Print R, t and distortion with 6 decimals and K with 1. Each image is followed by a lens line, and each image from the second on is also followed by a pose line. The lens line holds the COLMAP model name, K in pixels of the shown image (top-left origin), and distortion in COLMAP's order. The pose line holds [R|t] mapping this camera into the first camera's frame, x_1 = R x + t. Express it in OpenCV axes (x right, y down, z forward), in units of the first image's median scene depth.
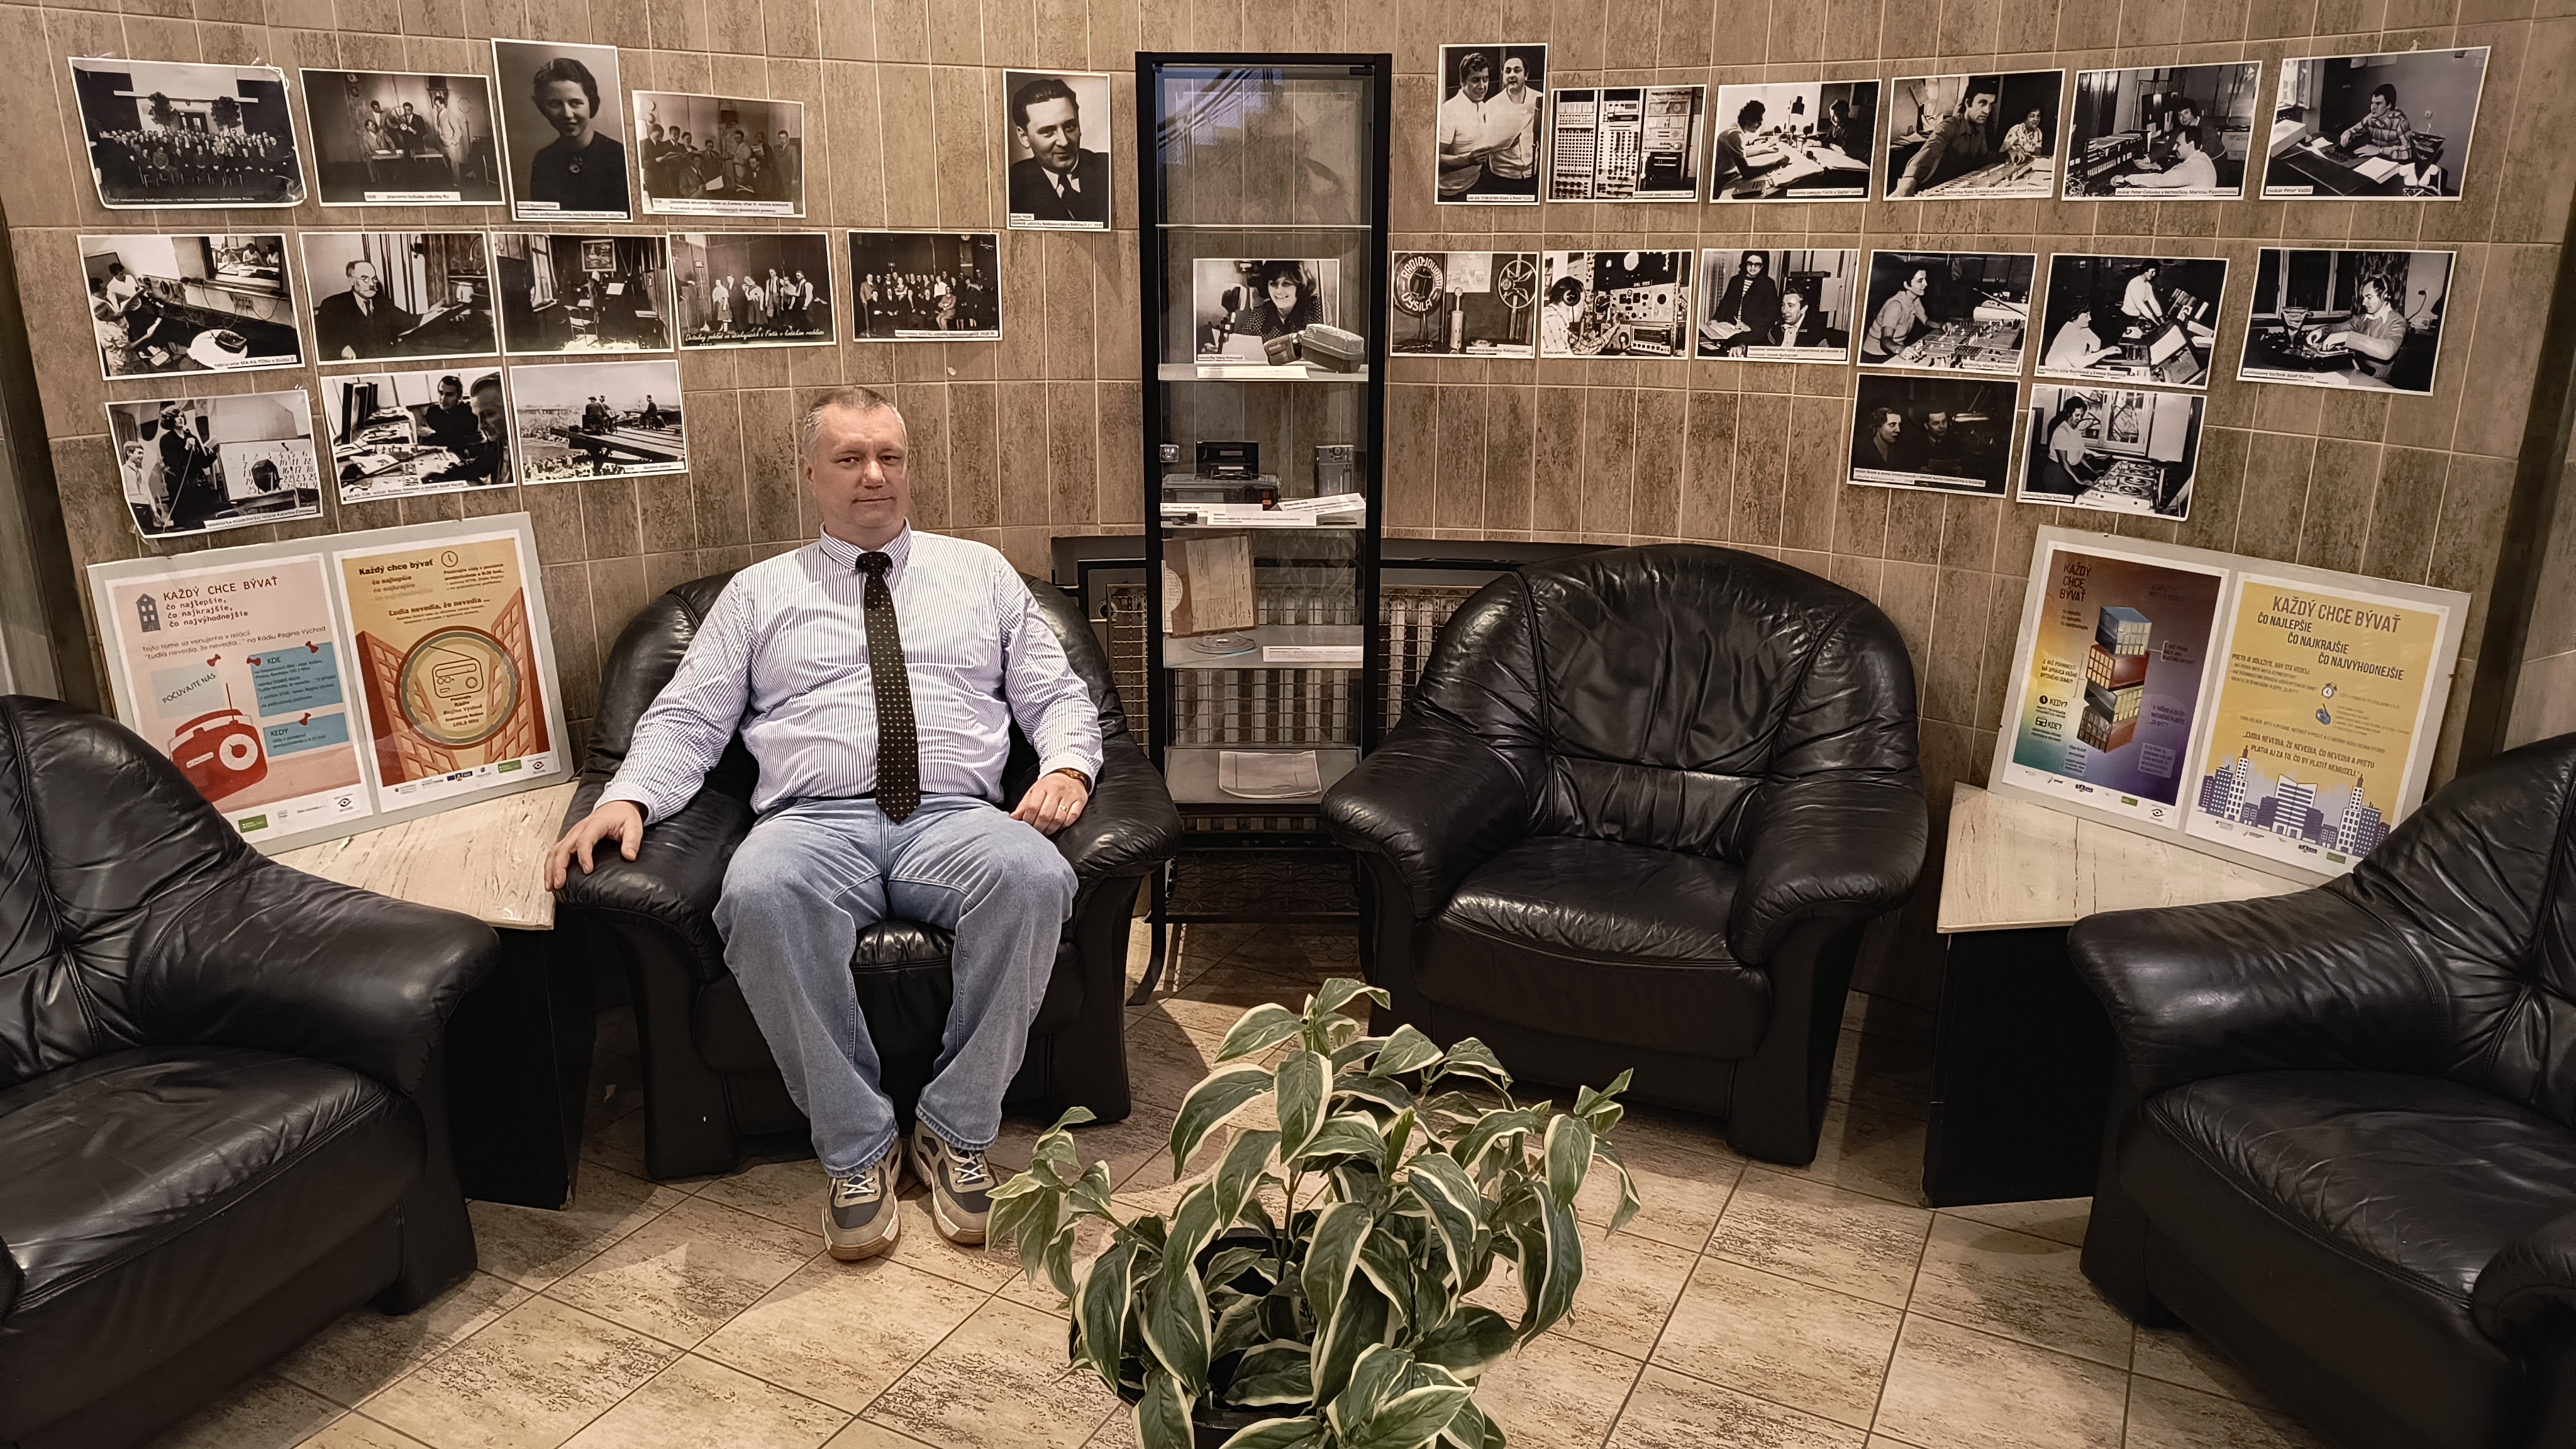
lens RADIAL K [[1811.3, 0, 1288.0], [0, 1811.3, 724.5], [0, 0, 1]] dist [0.104107, -0.142131]
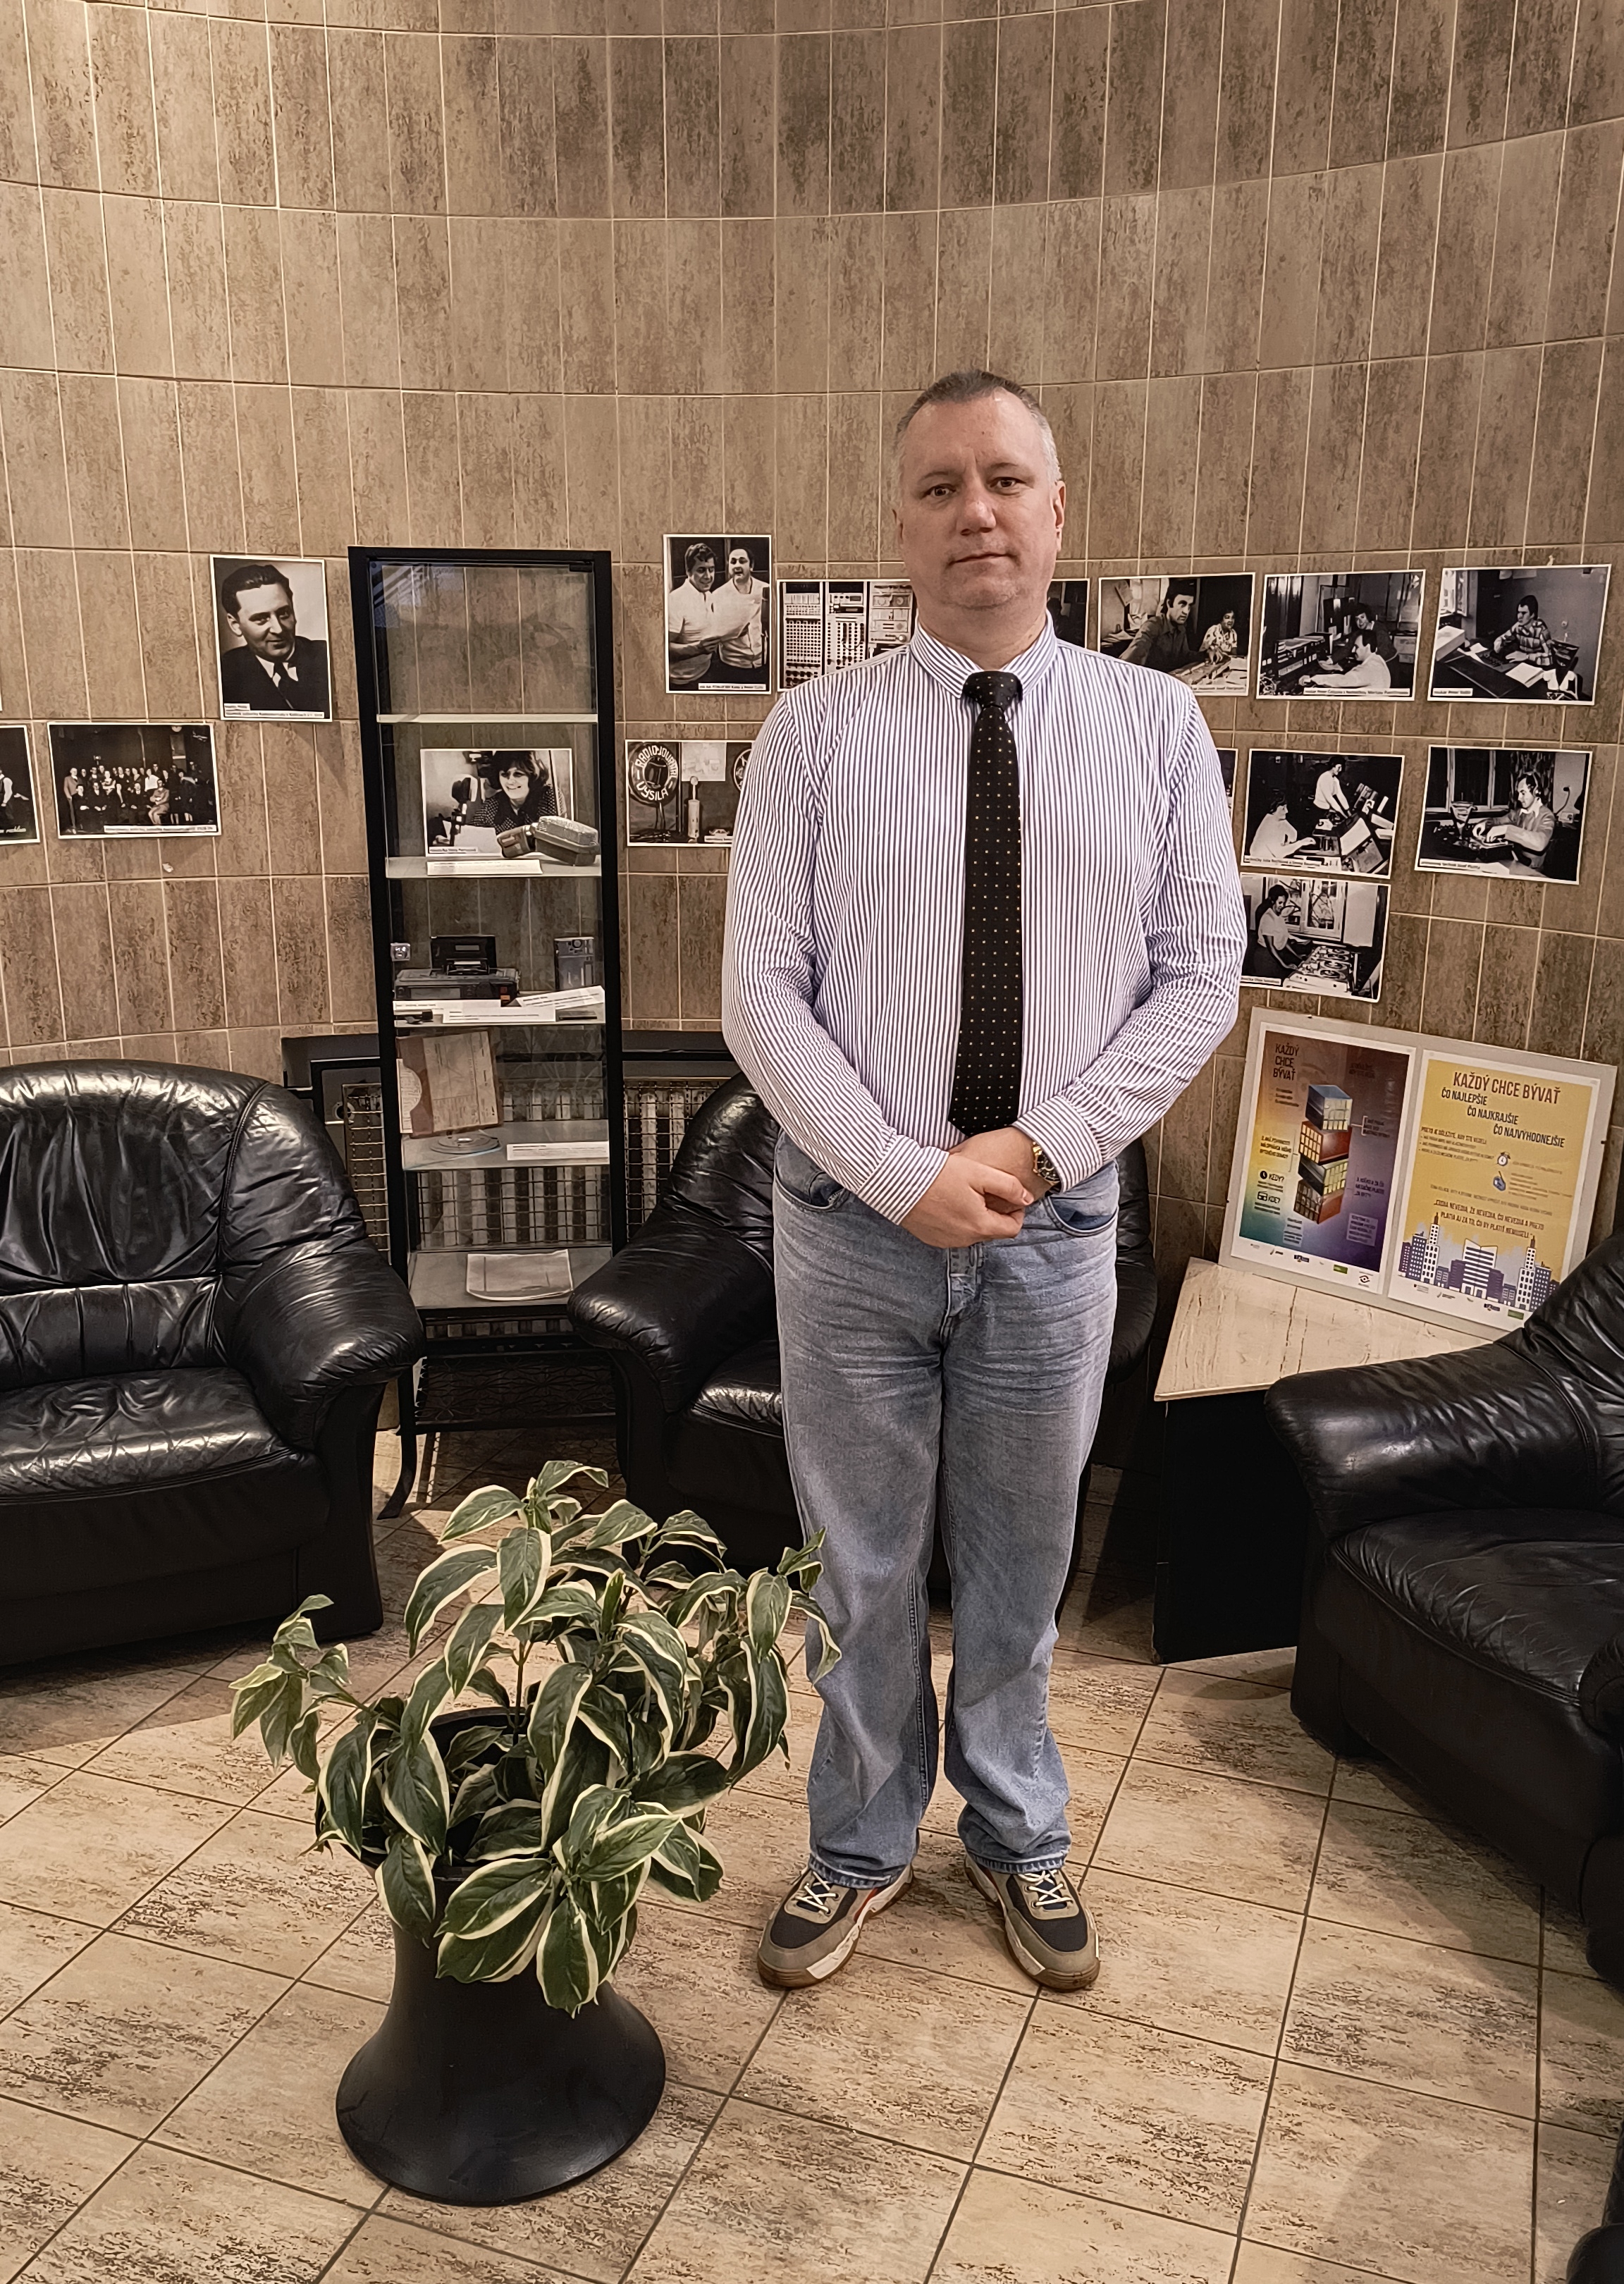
lens RADIAL K [[2028.3, 0, 818.5], [0, 2028.3, 1216.6], [0, 0, 1]] dist [0.073874, -0.068790]
pose [[0.992217, -0.035003, 0.119499, 0.022494], [0.034920, 0.999386, 0.002794, -0.001923], [-0.119524, 0.001400, 0.992830, -0.118030]]
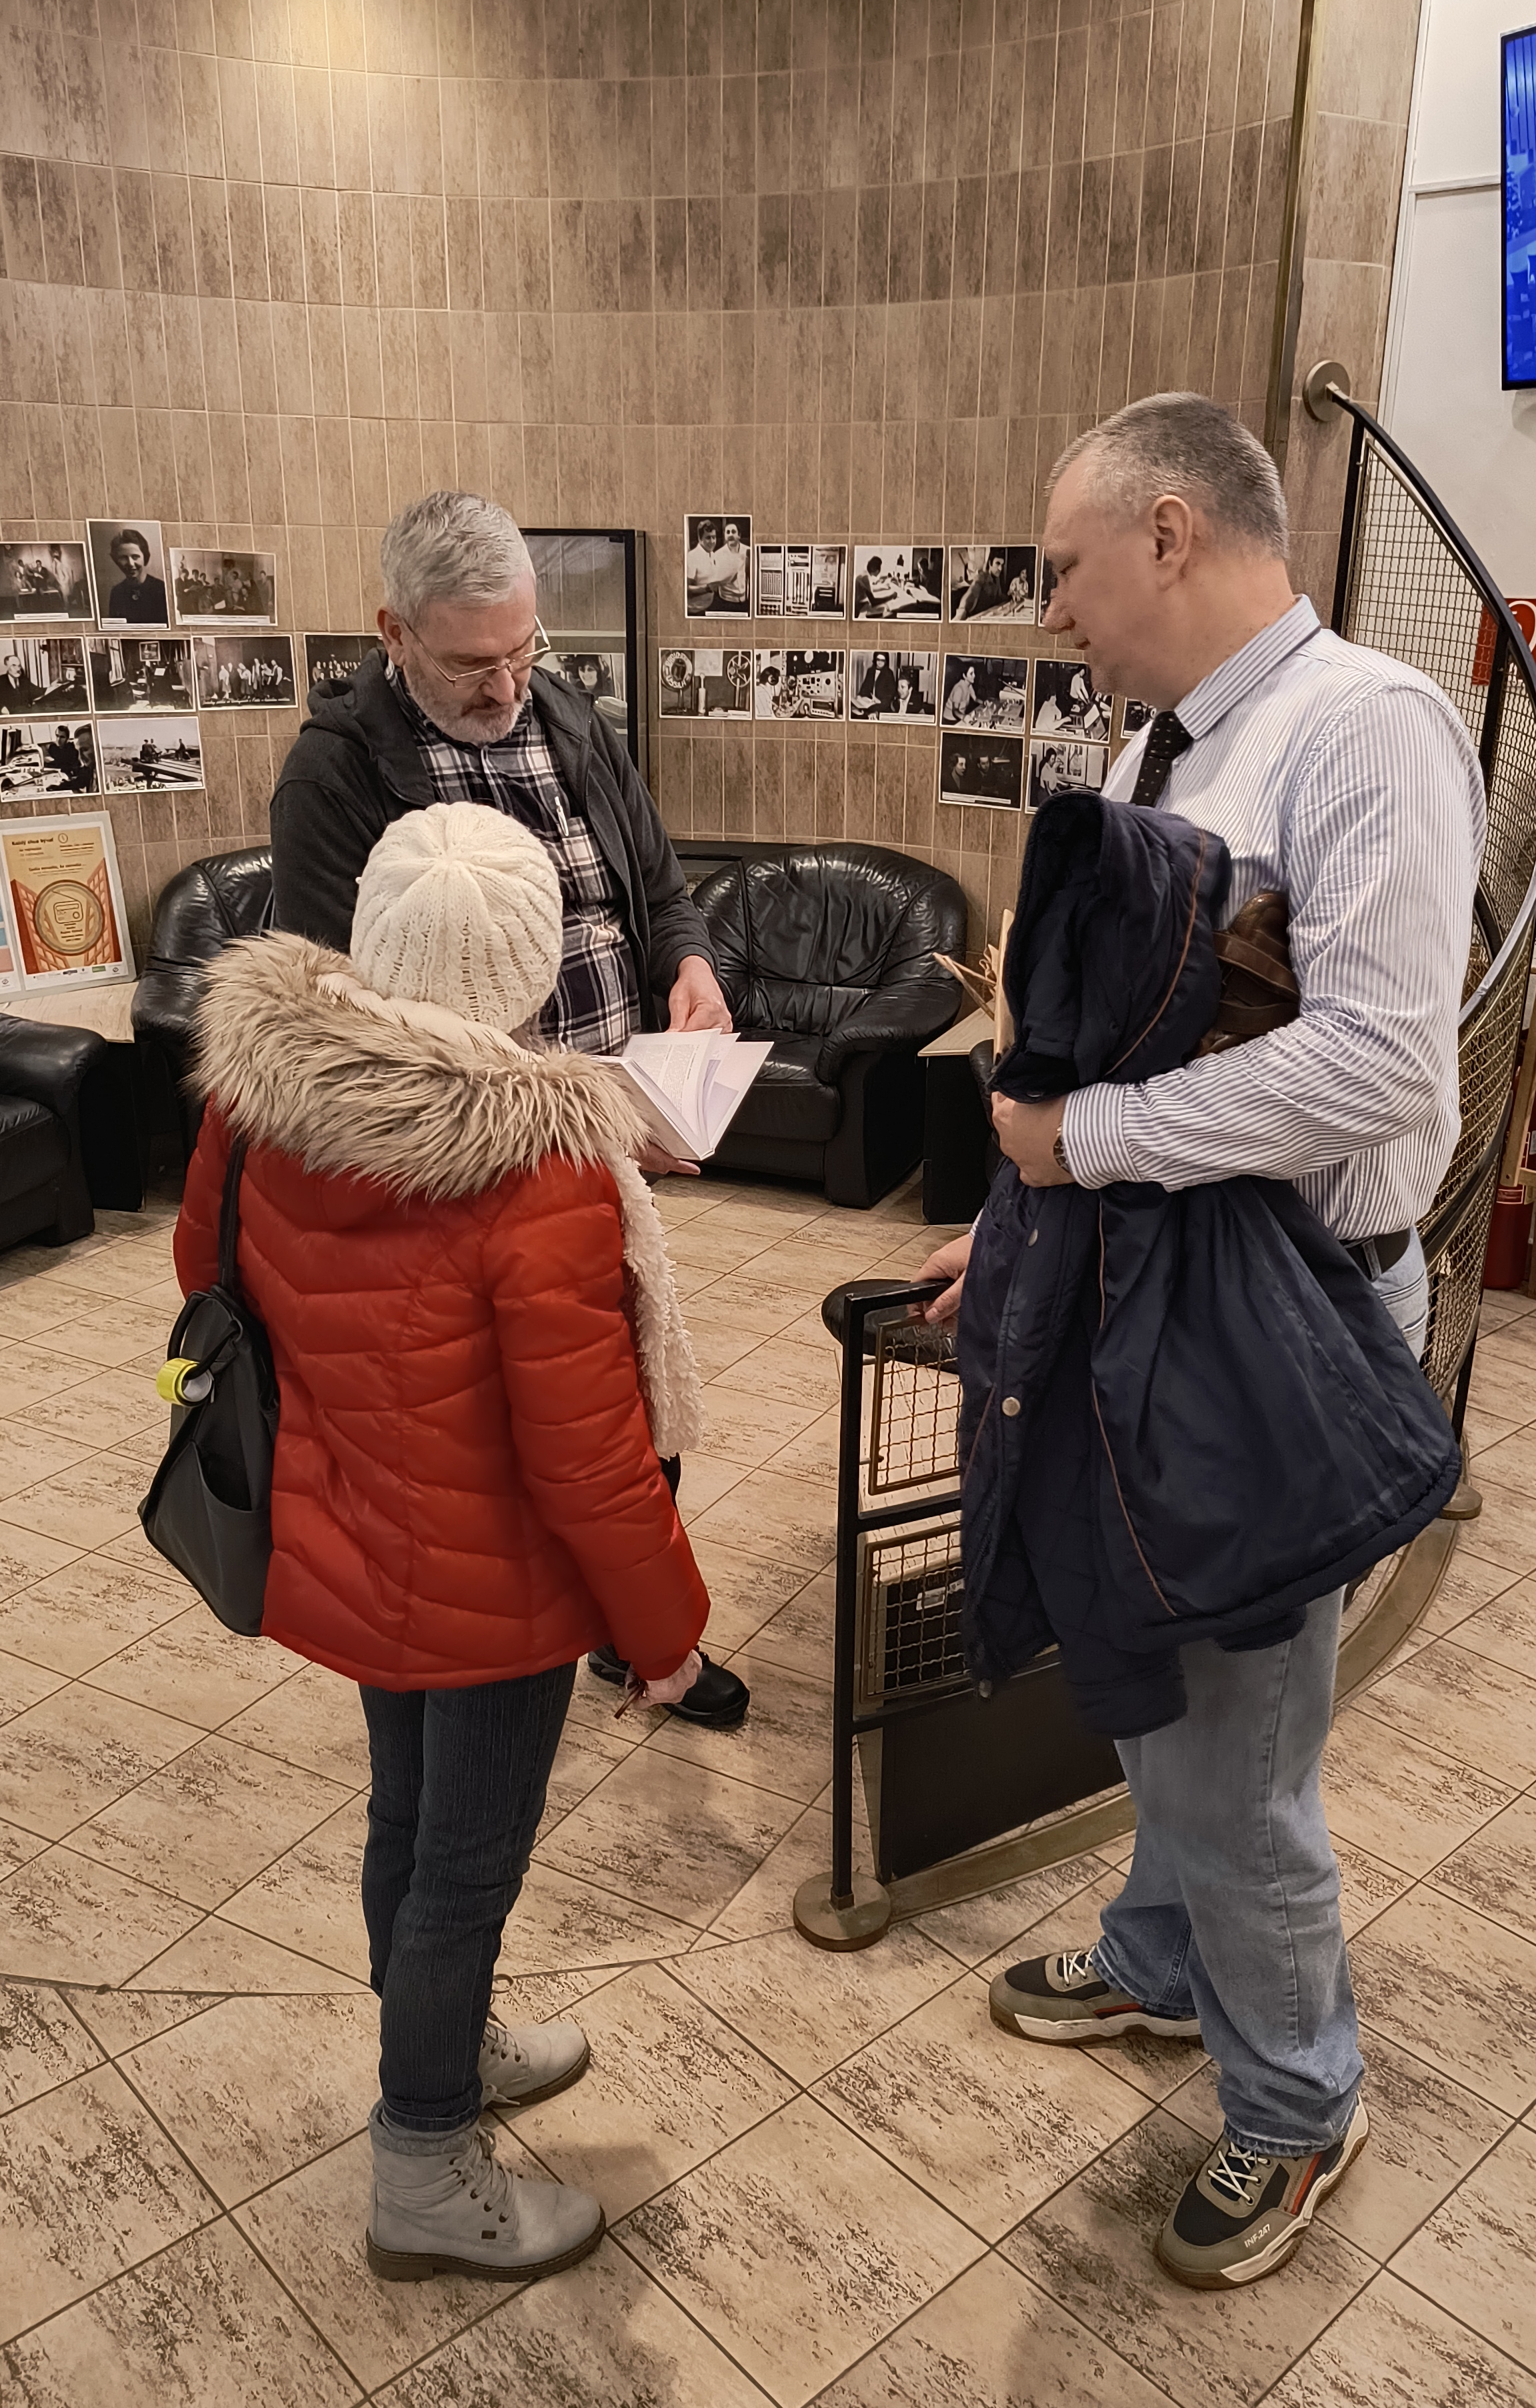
lens RADIAL K [[1893.1, 0, 768.0], [0, 1893.1, 1204.0], [0, 0, 1]] dist [0.052459, 0.007700]
pose [[0.999674, 0.012030, -0.022541, 0.214091], [-0.010821, 0.998535, 0.053013, 0.136377], [0.023146, -0.052752, 0.998339, -0.696101]]
